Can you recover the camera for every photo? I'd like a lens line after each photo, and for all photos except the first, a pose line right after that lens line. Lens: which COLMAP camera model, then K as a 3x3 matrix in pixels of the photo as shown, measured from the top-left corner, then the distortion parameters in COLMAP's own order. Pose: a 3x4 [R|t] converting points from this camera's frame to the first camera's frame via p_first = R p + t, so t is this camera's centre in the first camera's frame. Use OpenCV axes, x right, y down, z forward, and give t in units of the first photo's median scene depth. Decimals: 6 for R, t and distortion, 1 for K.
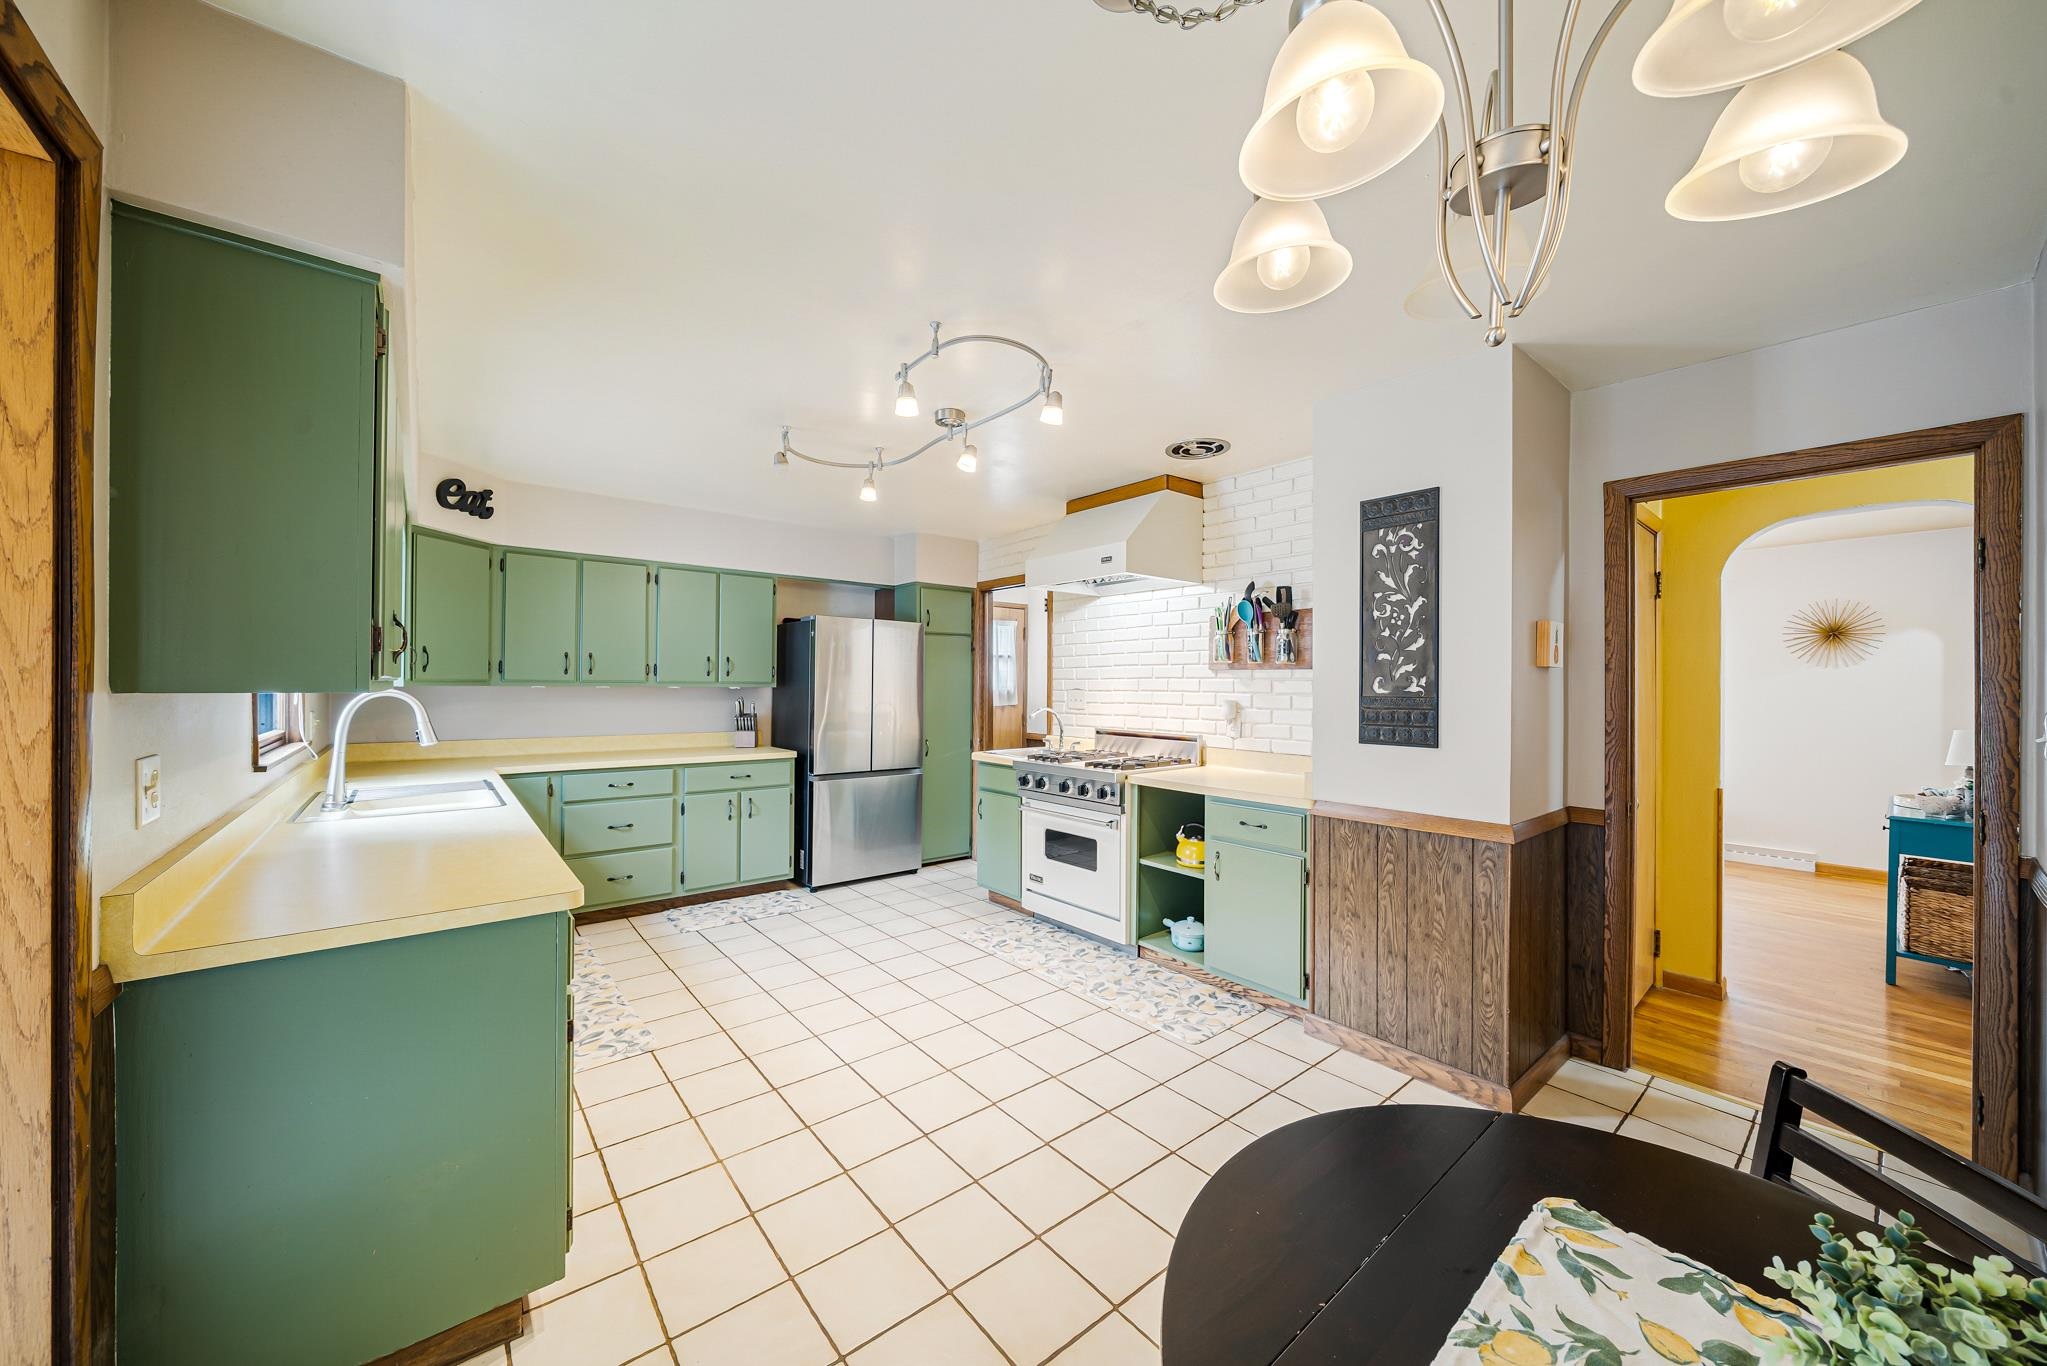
lens RADIAL K [[713.3, 0, 1022.5], [0, 713.3, 684.0], [0, 0, 1]] dist [-0.006869, 0.000191]
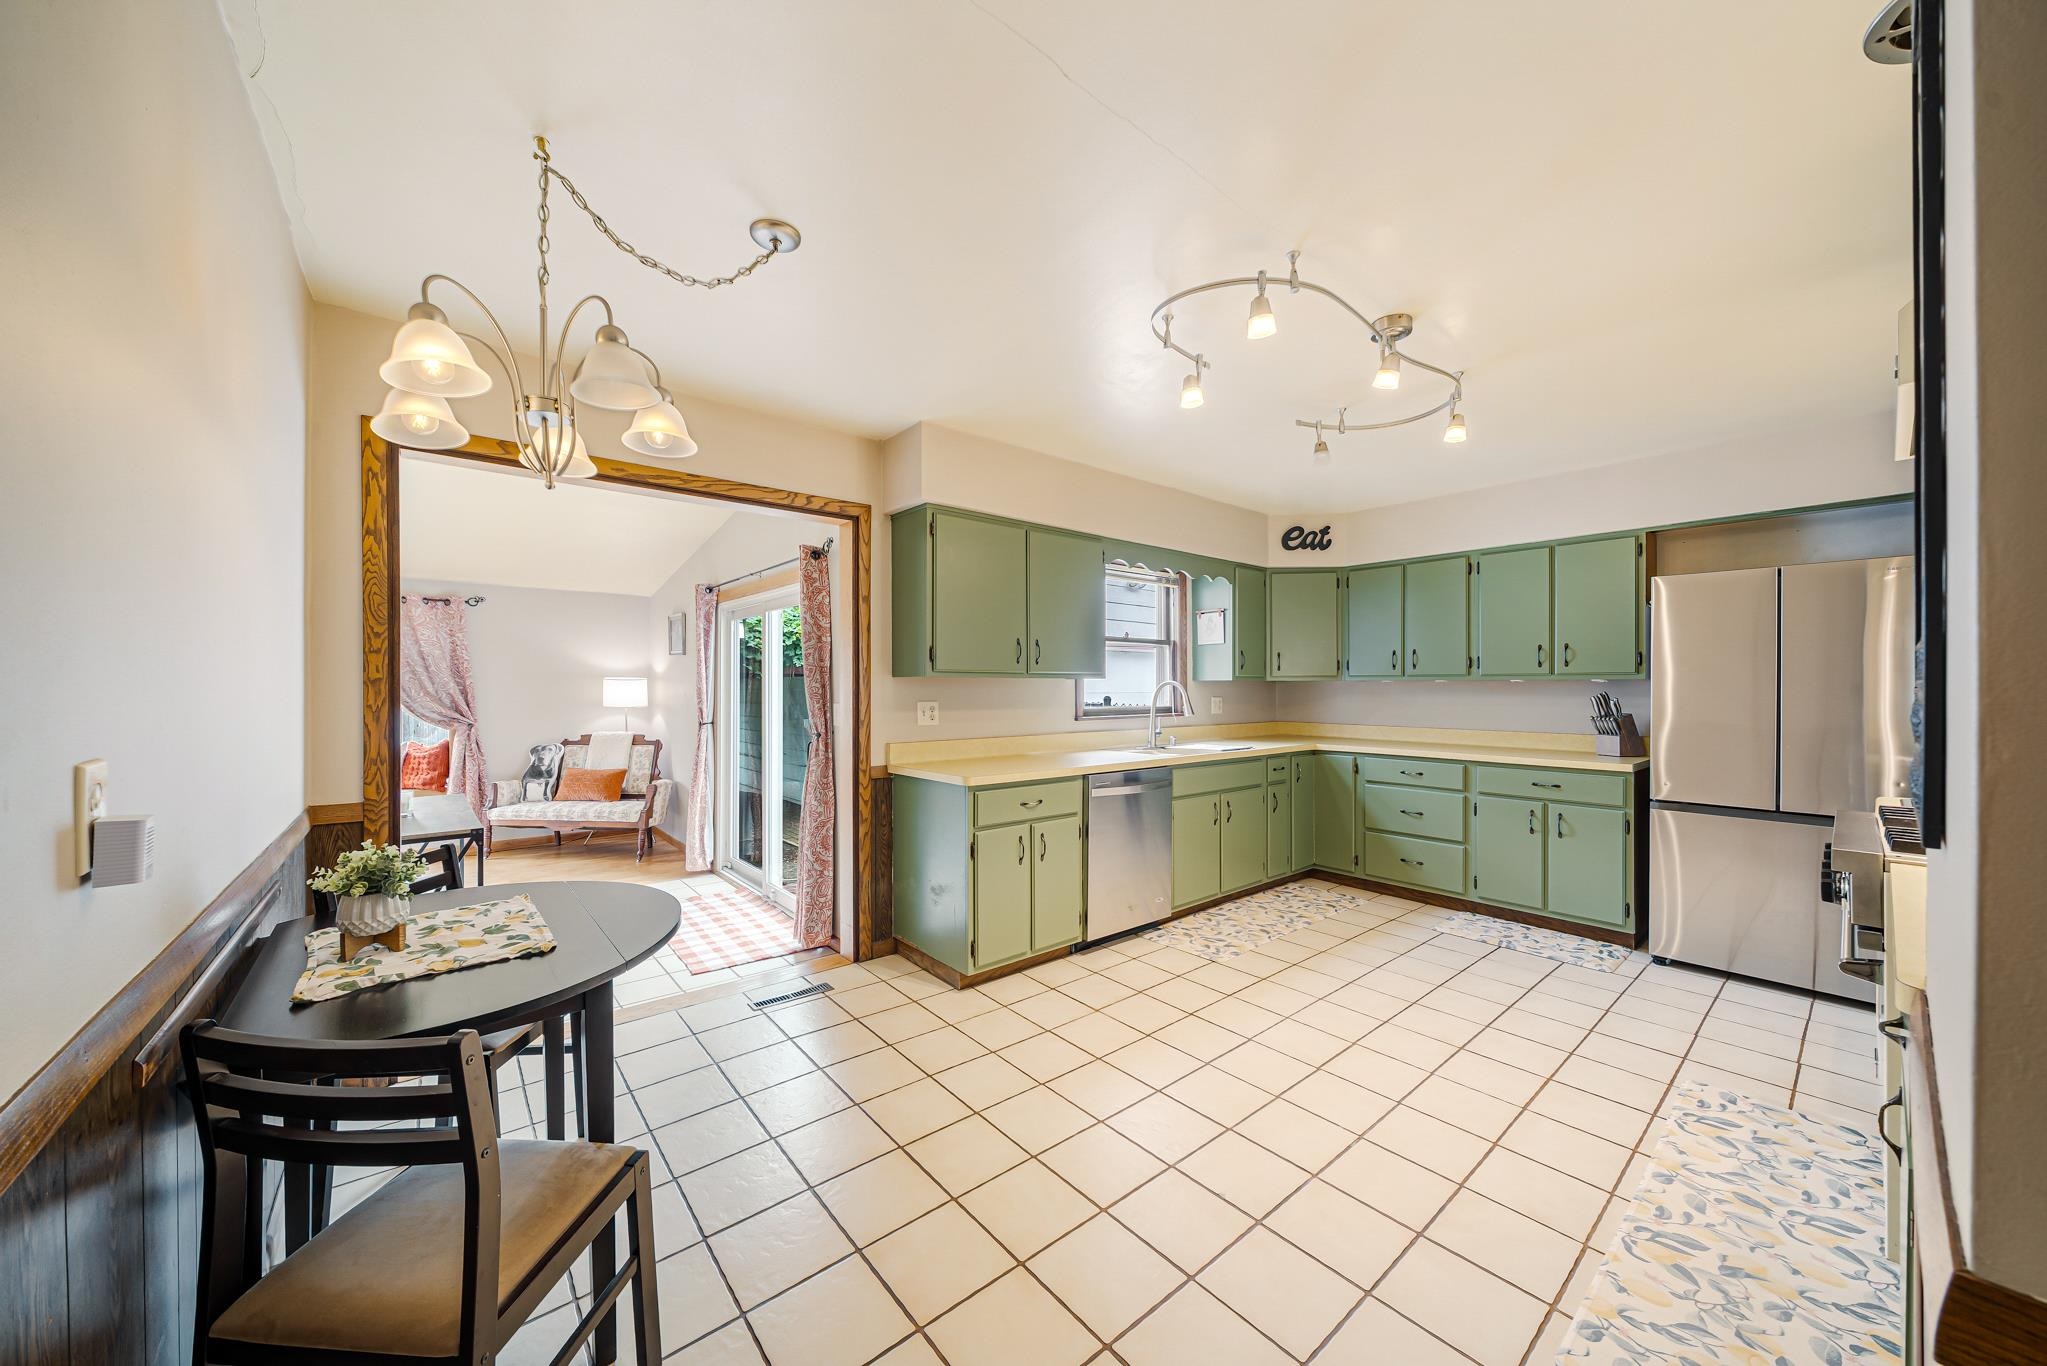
lens RADIAL K [[713.3, 0, 1019.5], [0, 713.3, 686.6], [0, 0, 1]] dist [-0.006869, 0.000191]
pose [[0.012919, -0.008686, -0.999879, 0.642822], [0.001208, 0.999962, -0.008671, 0.029951], [0.999916, -0.001096, 0.012929, 0.542941]]
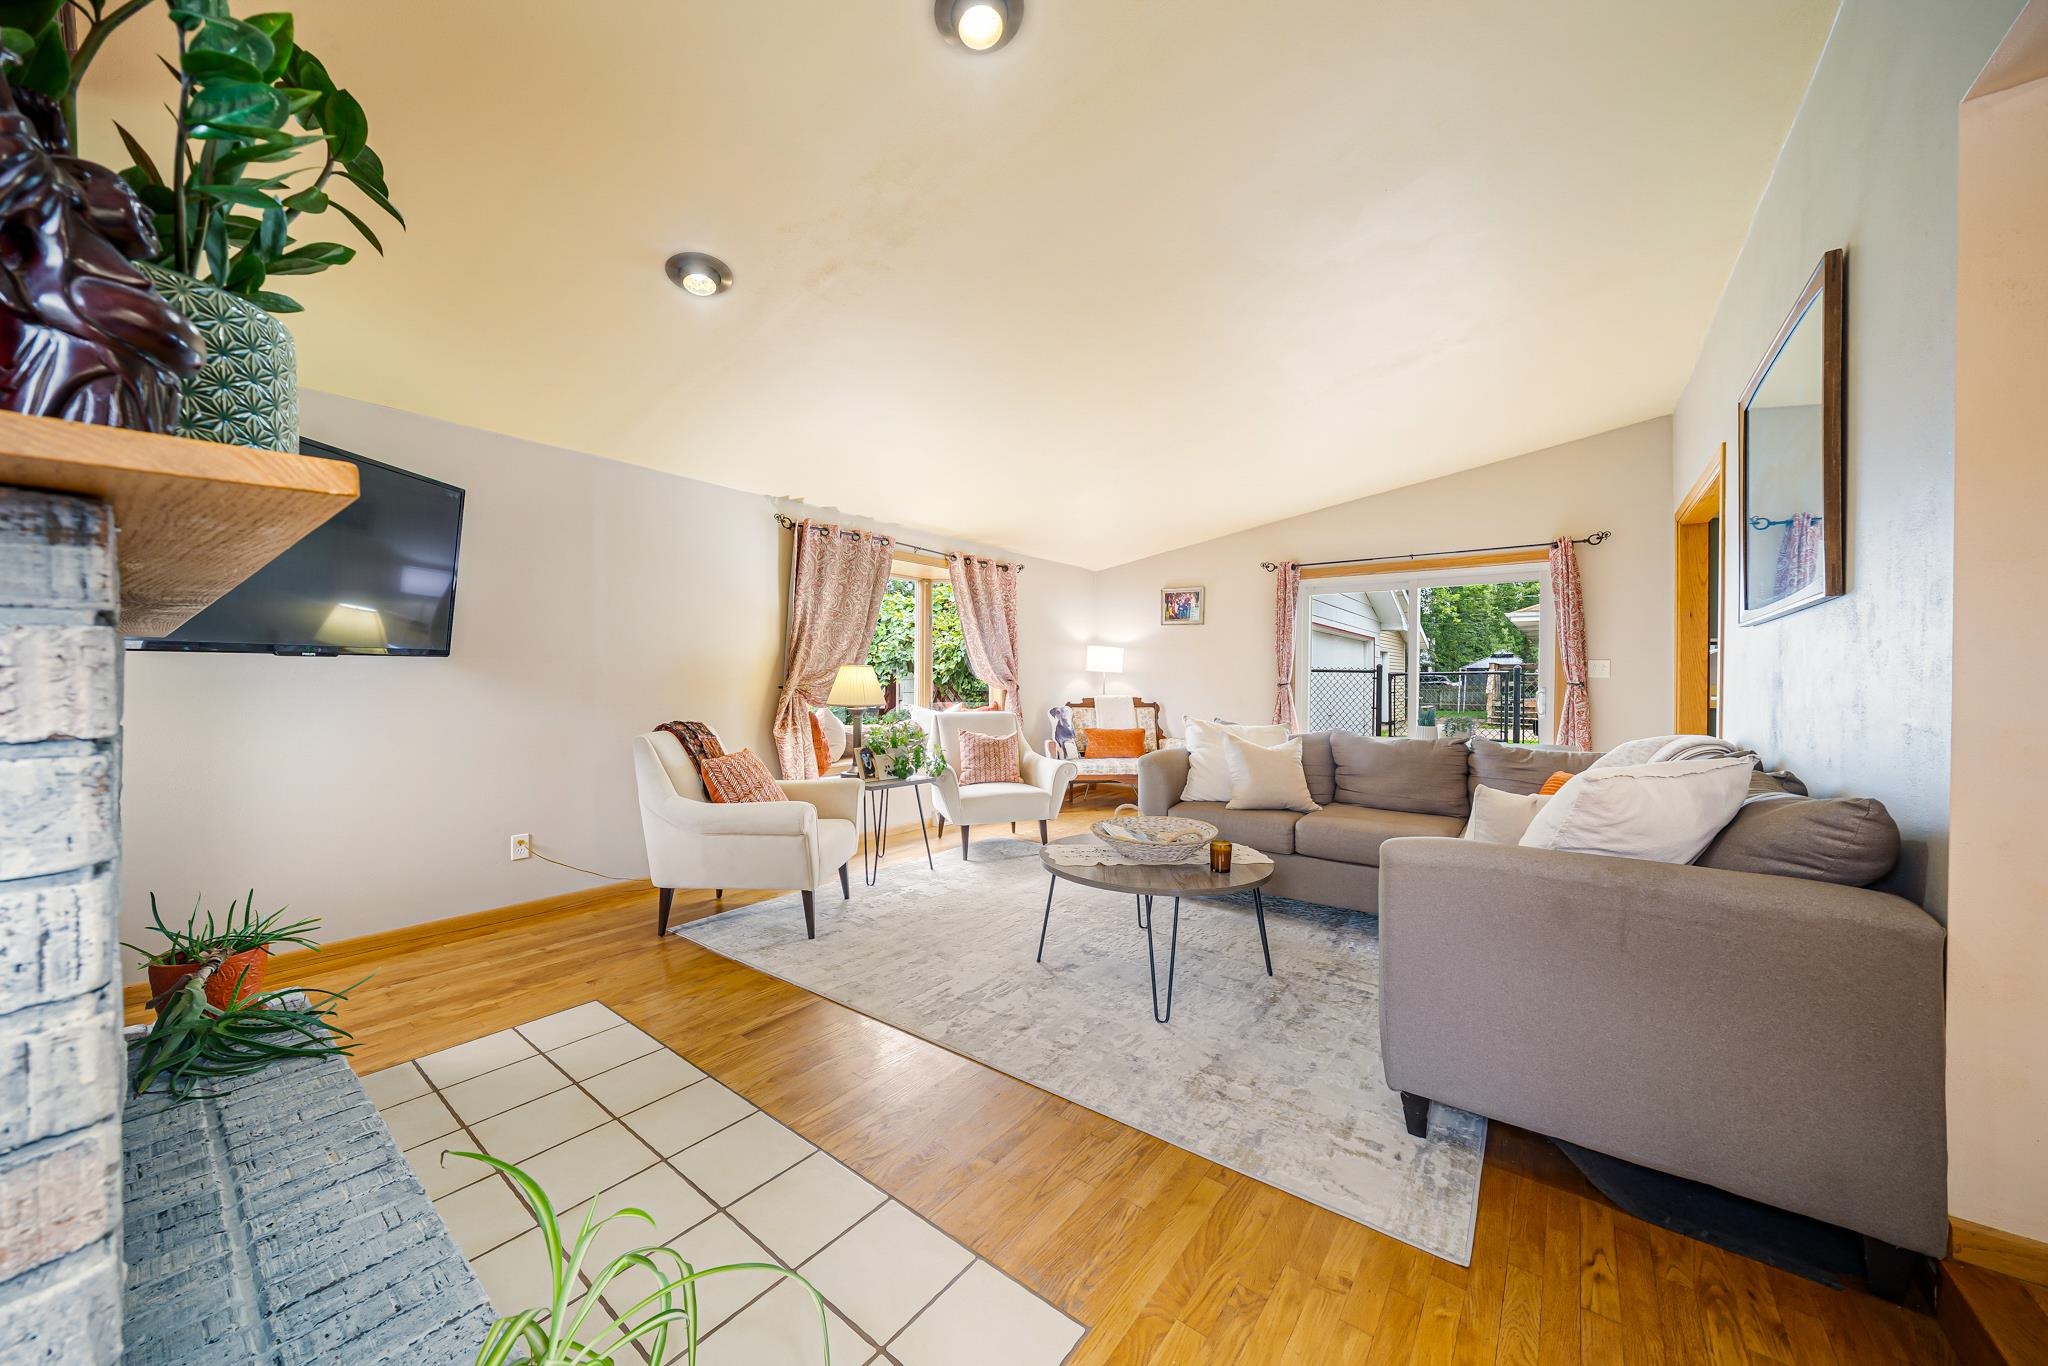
lens RADIAL K [[713.7, 0, 1027.6], [0, 713.7, 679.4], [0, 0, 1]] dist [-0.006869, 0.000191]
pose [[0.224958, -0.006138, -0.974349, 0.680326], [-0.001855, 0.999976, -0.006728, 0.110913], [0.974367, 0.003321, 0.224941, -1.451739]]
